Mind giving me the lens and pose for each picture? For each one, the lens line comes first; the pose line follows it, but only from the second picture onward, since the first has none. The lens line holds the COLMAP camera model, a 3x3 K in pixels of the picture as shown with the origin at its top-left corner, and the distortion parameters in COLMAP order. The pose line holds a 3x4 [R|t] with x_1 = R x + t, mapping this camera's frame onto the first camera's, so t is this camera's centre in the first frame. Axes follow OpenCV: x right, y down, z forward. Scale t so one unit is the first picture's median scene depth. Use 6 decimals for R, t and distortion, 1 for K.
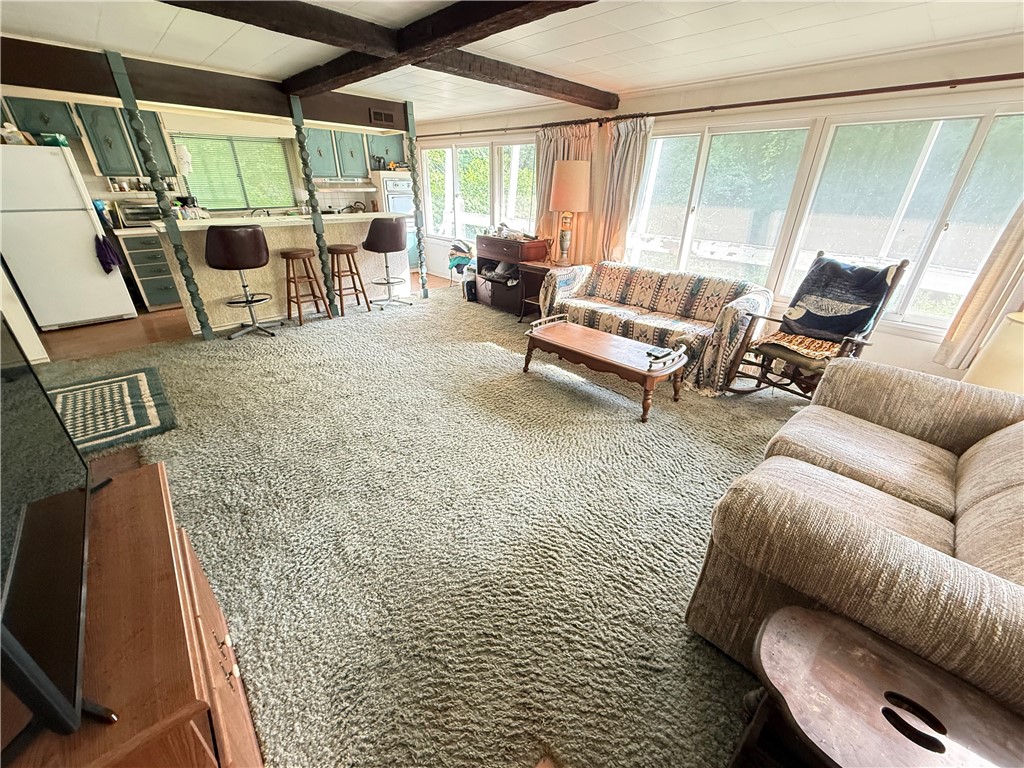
lens RADIAL K [[408.9, 0, 511.1], [0, 408.9, 382.2], [0, 0, 1]] dist [-0.000142, -0.000082]
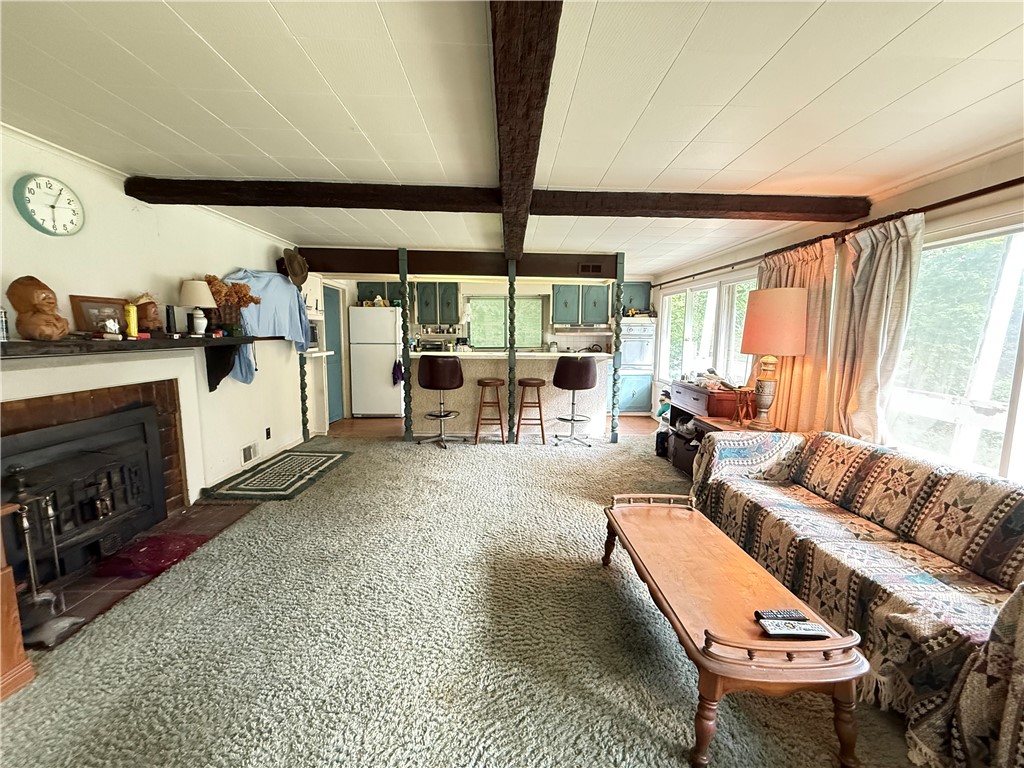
lens RADIAL K [[408.9, 0, 511.1], [0, 408.9, 382.2], [0, 0, 1]] dist [-0.000142, -0.000082]
pose [[0.727777, 0.076572, -0.681526, 0.304503], [-0.300321, 0.928983, -0.216328, -0.095169], [0.616561, 0.362115, 0.699089, 0.267299]]
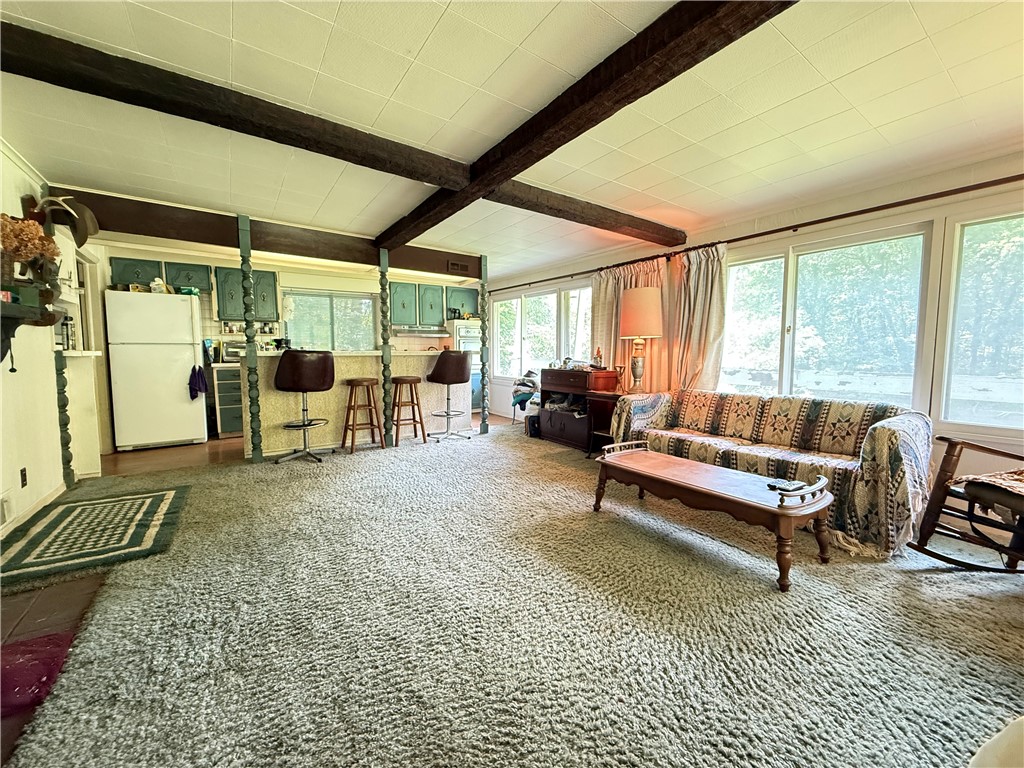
lens RADIAL K [[408.9, 0, 511.1], [0, 408.9, 382.2], [0, 0, 1]] dist [-0.000142, -0.000082]
pose [[0.987100, -0.001212, -0.160099, -0.000468], [-0.058361, 0.928444, -0.366860, 0.035683], [0.149087, 0.371471, 0.916396, 0.142885]]
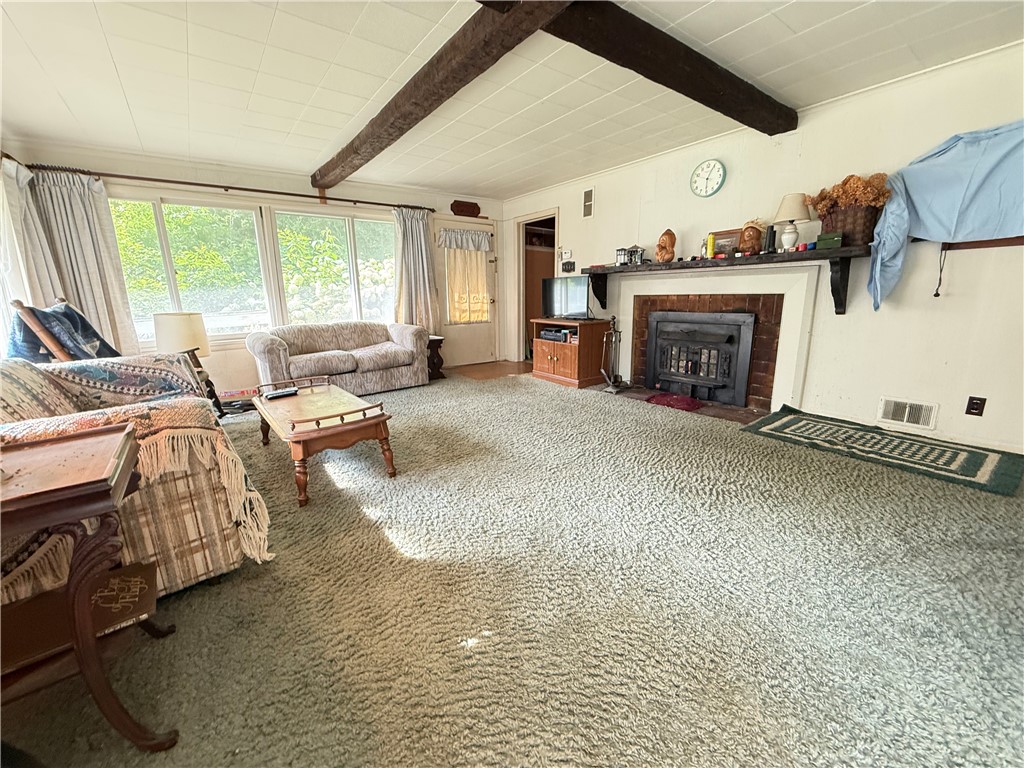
lens RADIAL K [[408.9, 0, 511.1], [0, 408.9, 382.2], [0, 0, 1]] dist [-0.000142, -0.000082]
pose [[-0.994047, -0.020013, 0.107098, -0.192300], [0.050648, 0.785435, 0.616868, -0.464497], [-0.096464, 0.618620, -0.779746, 1.189431]]
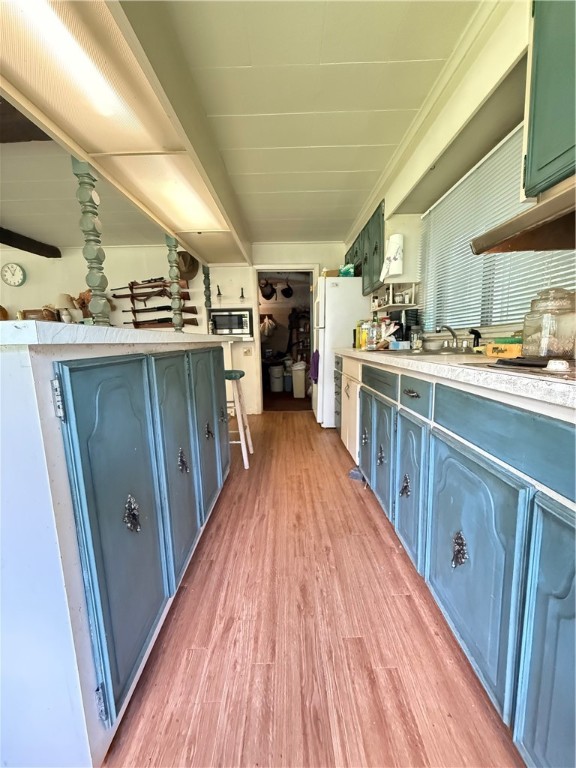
lens RADIAL K [[306.7, 0, 288.0], [0, 306.7, 384.0], [0, 0, 1]] dist [-0.000142, -0.000082]
pose [[-0.688683, 0.114268, -0.716002, -0.369226], [-0.303467, 0.851424, 0.427768, -0.644474], [0.658501, 0.511880, -0.551685, 1.526240]]
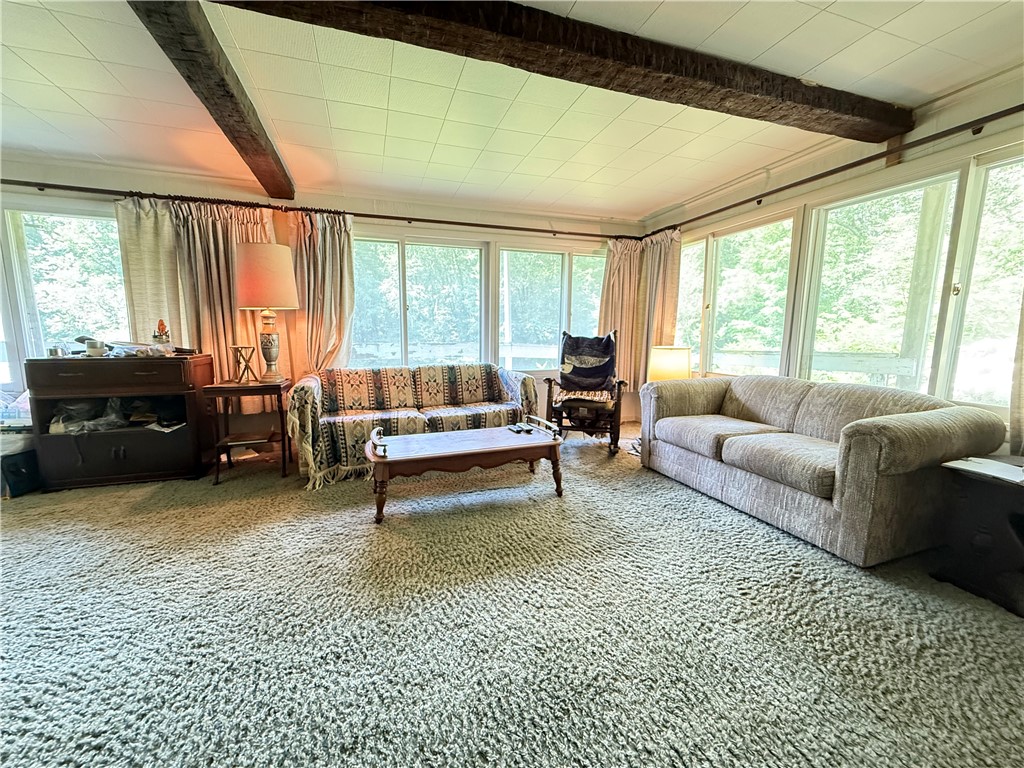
lens RADIAL K [[408.9, 0, 511.1], [0, 408.9, 382.2], [0, 0, 1]] dist [-0.000142, -0.000082]
pose [[0.415337, -0.129688, 0.900376, -0.359787], [0.401175, 0.914447, -0.053345, -0.091347], [-0.816427, 0.383364, 0.431831, 0.396481]]
